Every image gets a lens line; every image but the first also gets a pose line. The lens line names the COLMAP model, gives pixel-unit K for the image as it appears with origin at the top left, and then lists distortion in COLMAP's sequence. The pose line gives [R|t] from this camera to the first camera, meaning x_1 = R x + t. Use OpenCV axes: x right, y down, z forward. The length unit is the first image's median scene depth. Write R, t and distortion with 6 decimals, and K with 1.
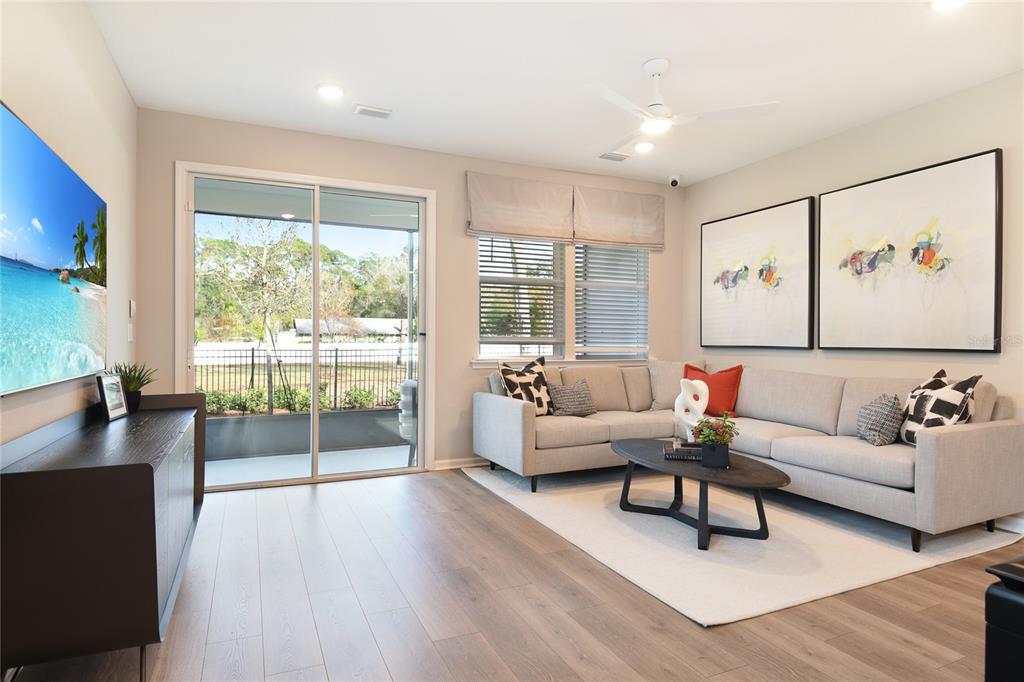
lens RADIAL K [[579.6, 0, 512.0], [0, 579.6, 341.0], [0, 0, 1]] dist [0.028516, -0.000815]
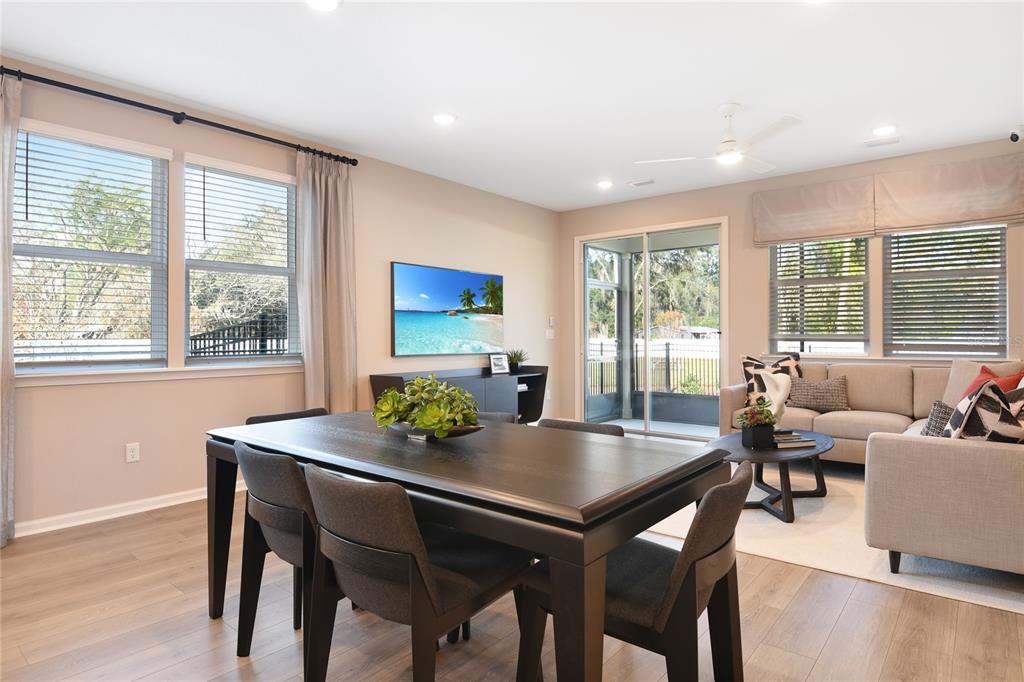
lens RADIAL K [[572.0, 0, 512.0], [0, 572.0, 341.0], [0, 0, 1]] dist [-0.004821, -0.002184]
pose [[0.427092, 0.001415, -0.904207, 0.826331], [-0.001441, 0.999999, 0.000884, 0.005940], [0.904207, 0.000926, 0.427093, 0.075659]]
